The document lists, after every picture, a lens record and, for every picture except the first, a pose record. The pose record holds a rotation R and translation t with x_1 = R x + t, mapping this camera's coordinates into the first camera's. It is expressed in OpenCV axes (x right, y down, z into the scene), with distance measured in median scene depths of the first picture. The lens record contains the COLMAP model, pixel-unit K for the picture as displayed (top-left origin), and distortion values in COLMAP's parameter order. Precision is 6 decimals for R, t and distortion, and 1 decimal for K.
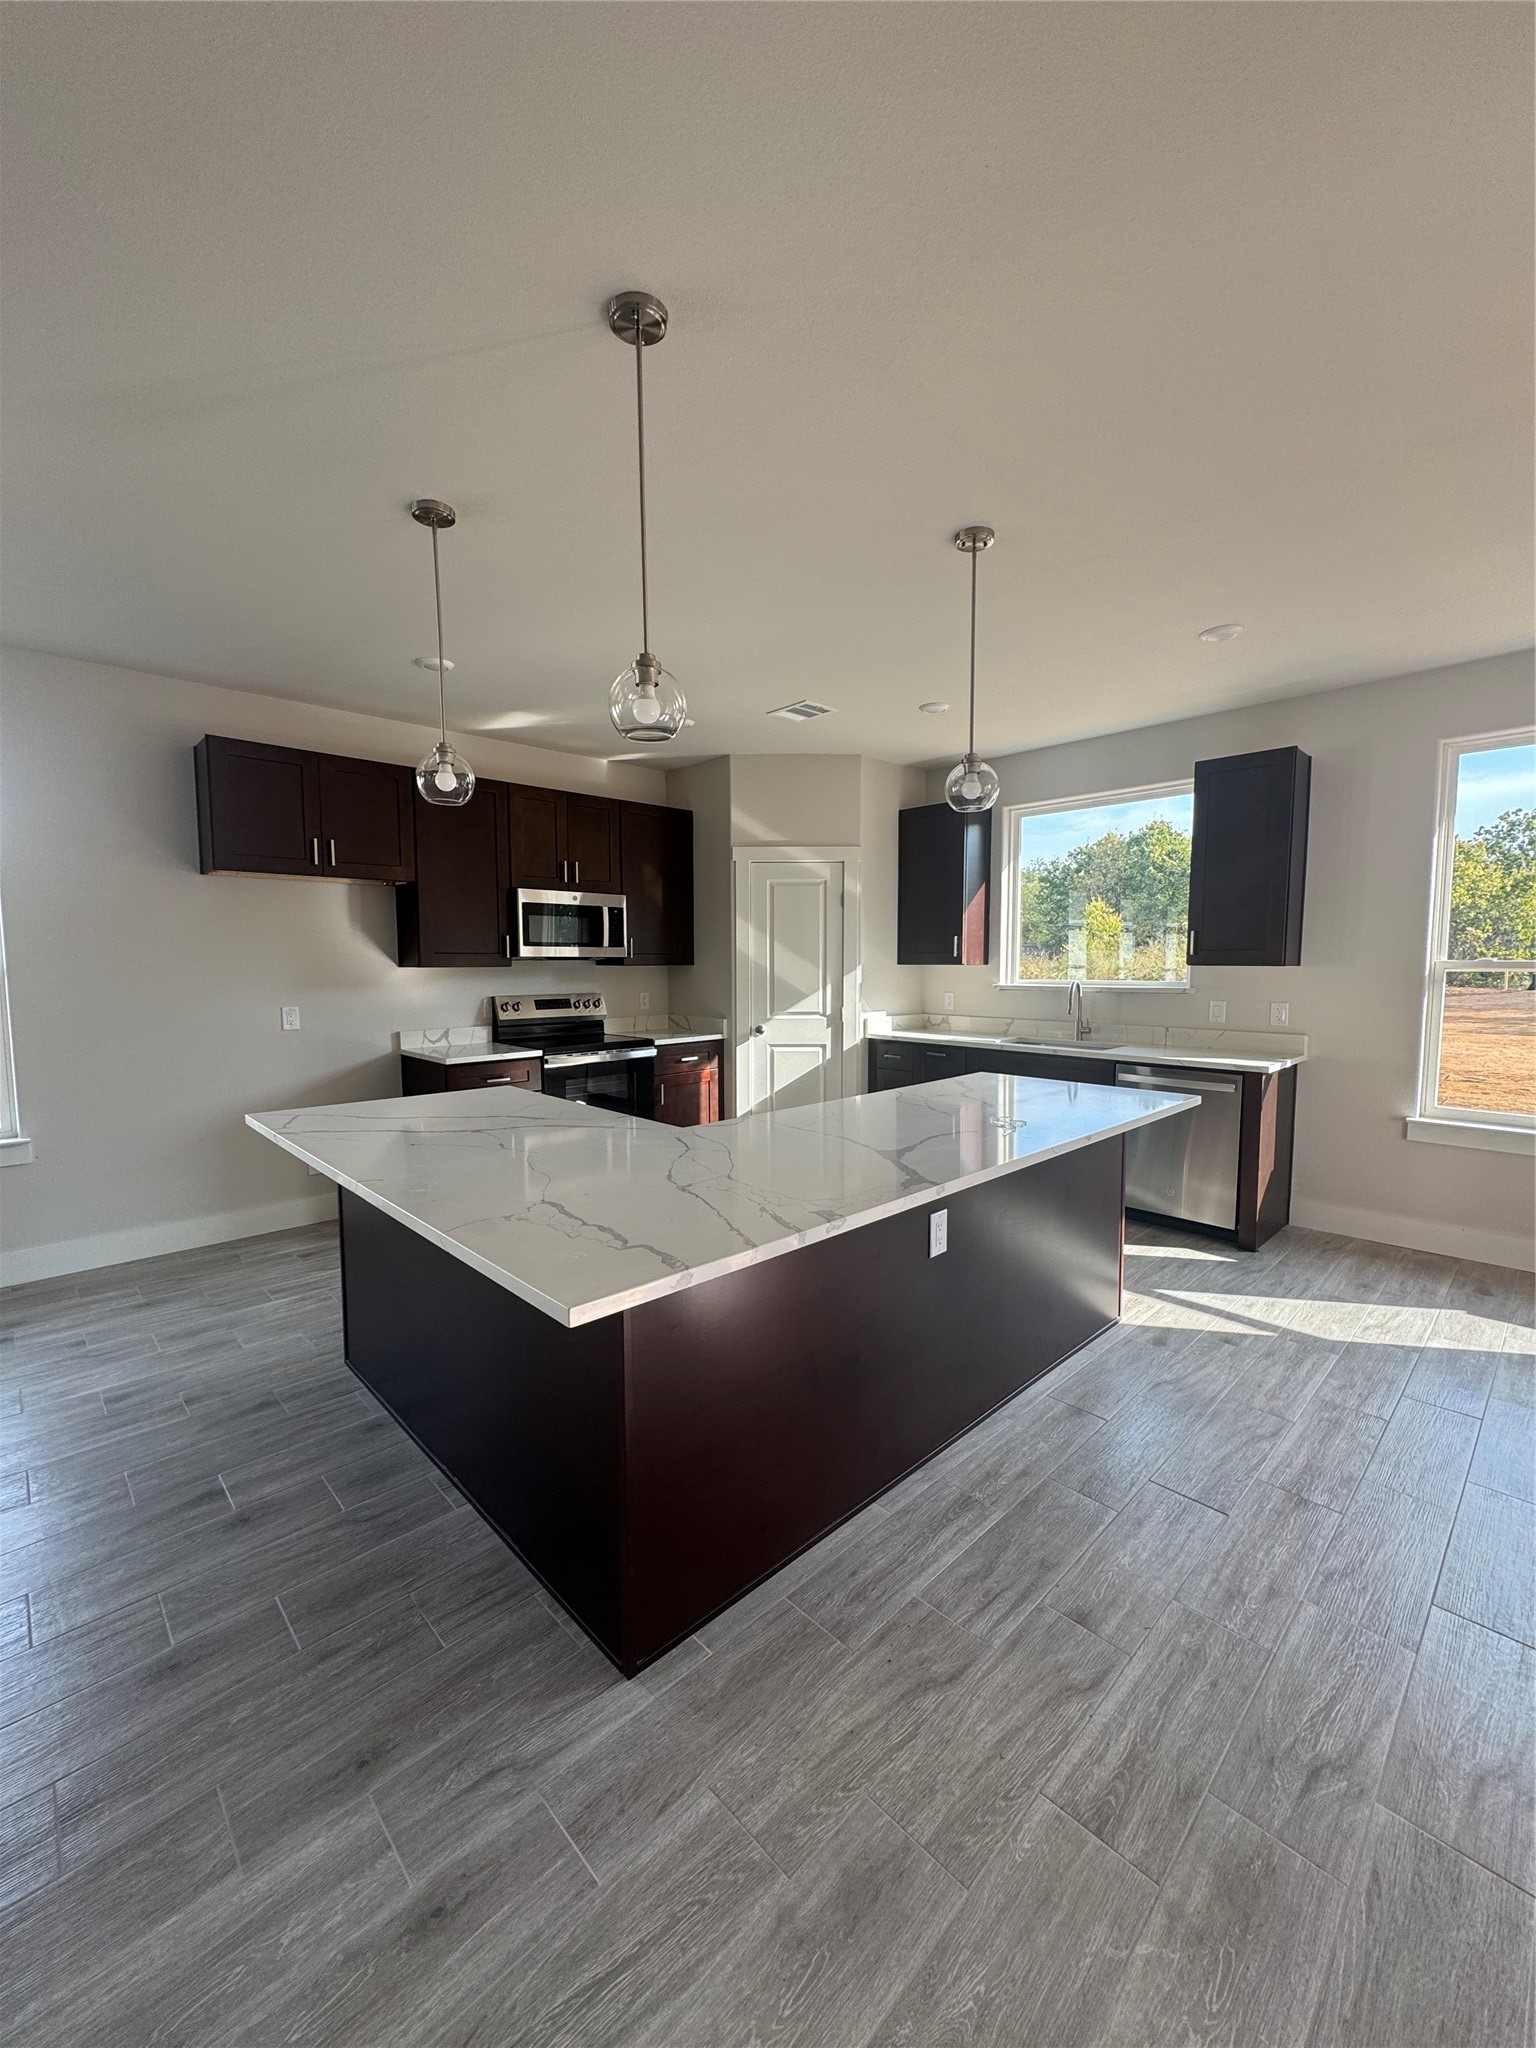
lens RADIAL K [[807.2, 0, 770.9], [0, 807.2, 1030.7], [0, 0, 1]] dist [-0.000294, -0.000861]
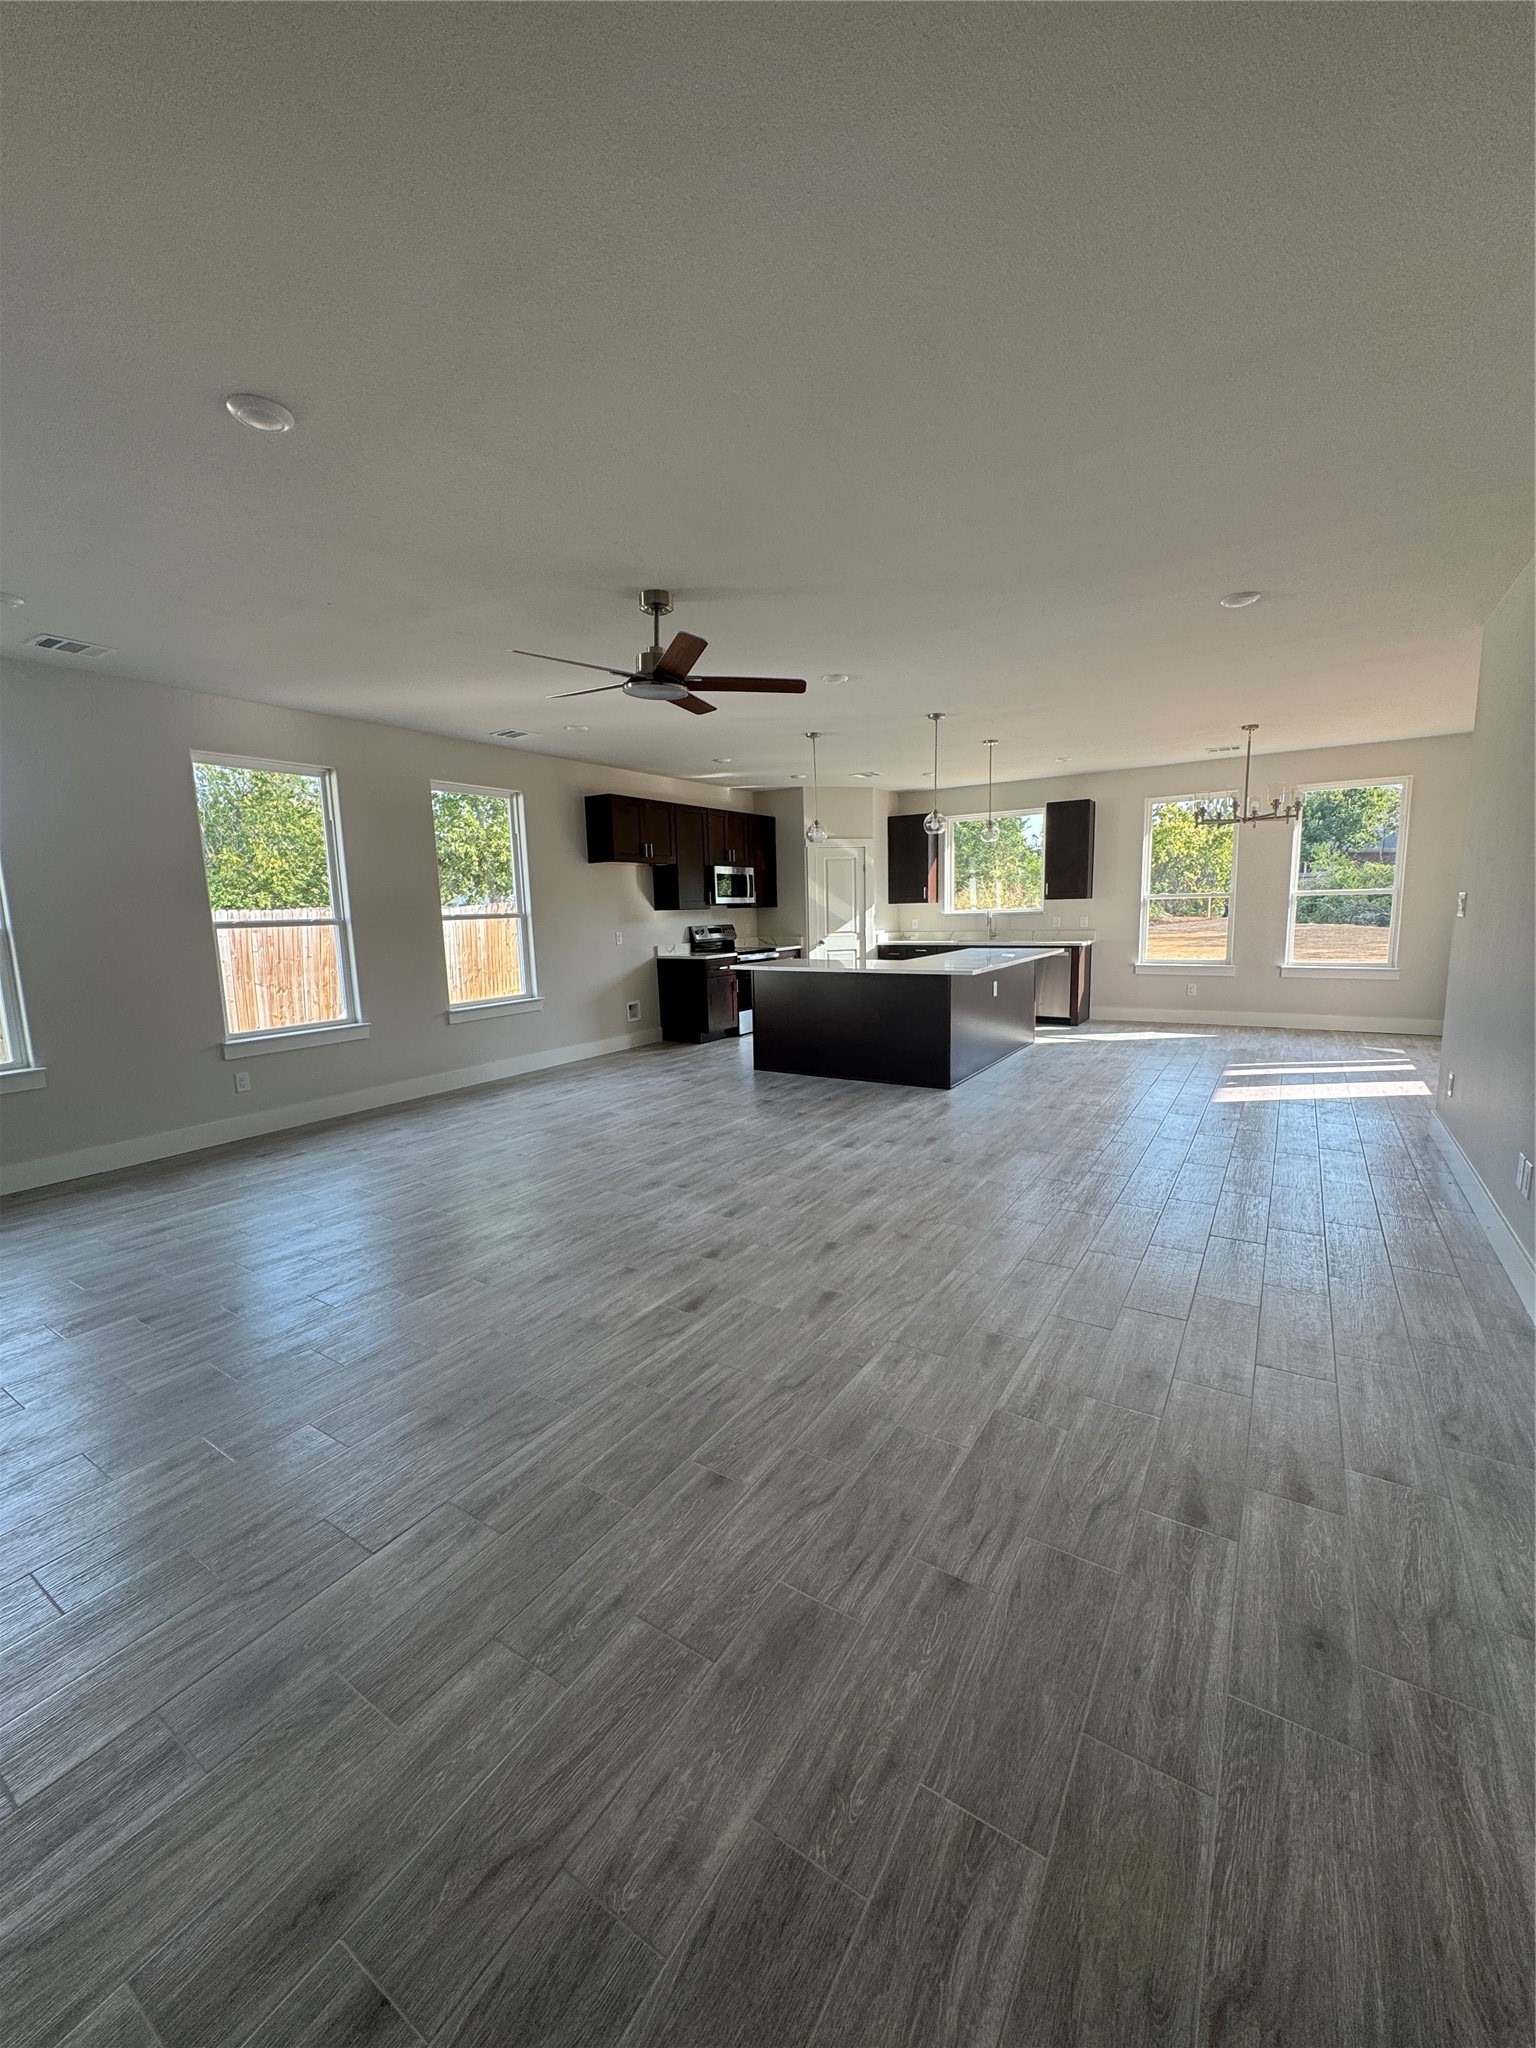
lens RADIAL K [[807.2, 0, 754.8], [0, 807.2, 1031.1], [0, 0, 1]] dist [-0.000294, -0.000861]
pose [[0.978076, -0.055885, 0.200611, -0.131008], [0.042293, 0.996550, 0.071416, 0.015296], [-0.203910, -0.061366, 0.977064, -0.182610]]
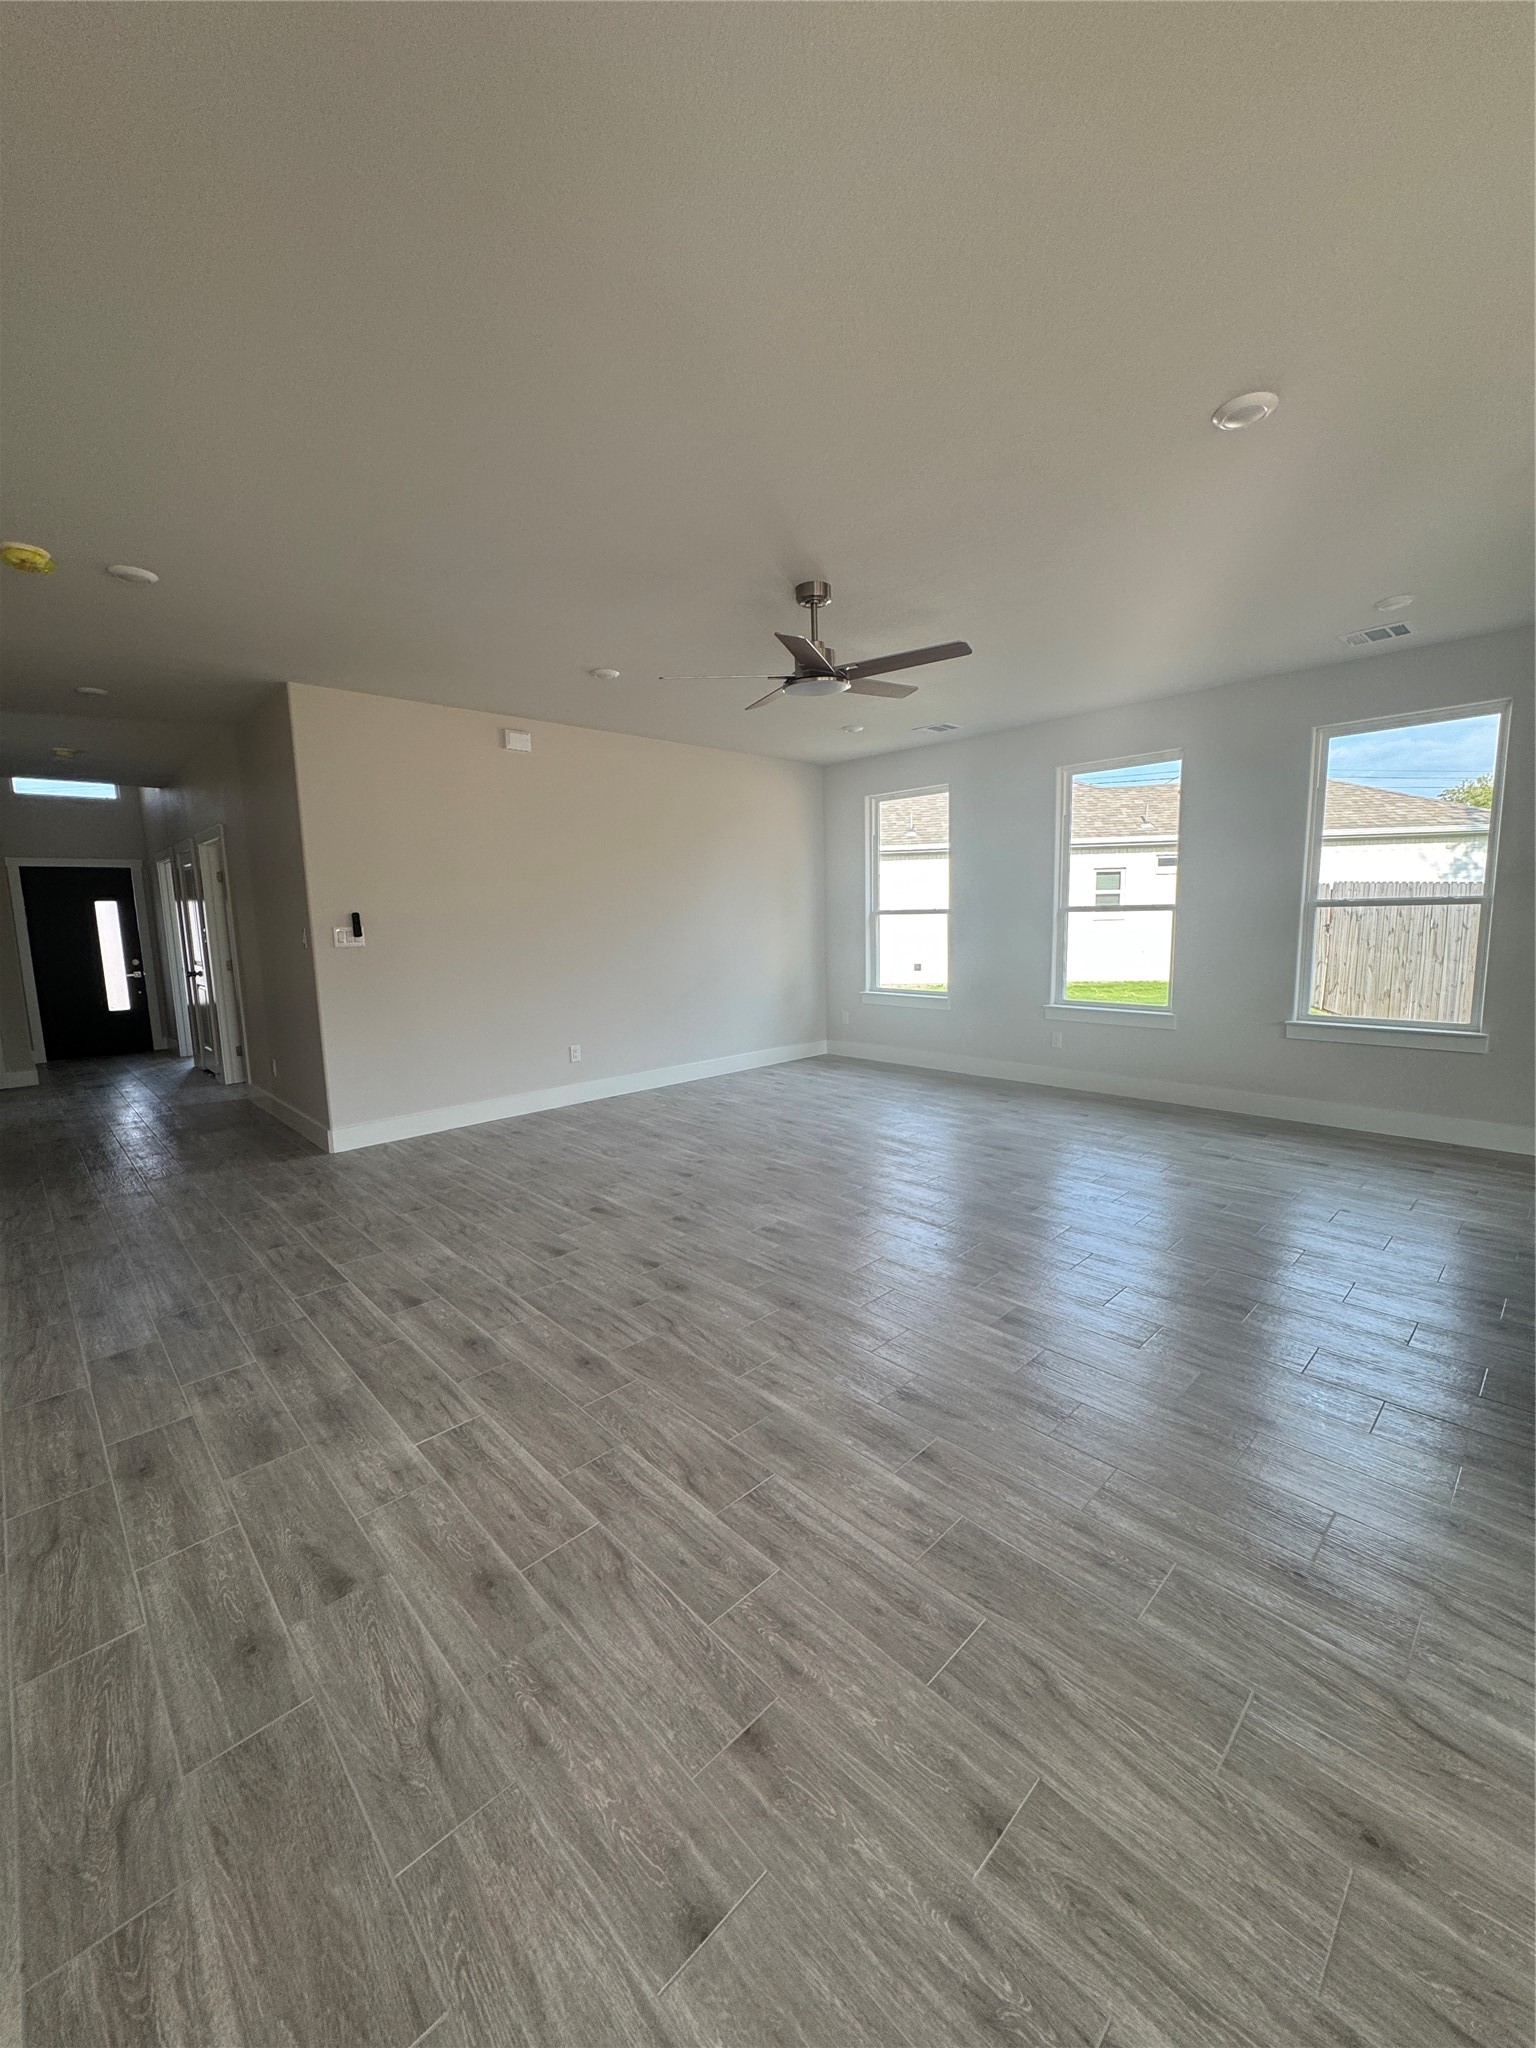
lens RADIAL K [[807.2, 0, 764.3], [0, 807.2, 1025.1], [0, 0, 1]] dist [-0.000294, -0.000861]
pose [[-0.010255, 0.140645, -0.990007, 3.786588], [-0.060804, 0.988139, 0.141010, -0.270004], [0.998097, 0.061642, -0.001581, 3.297681]]
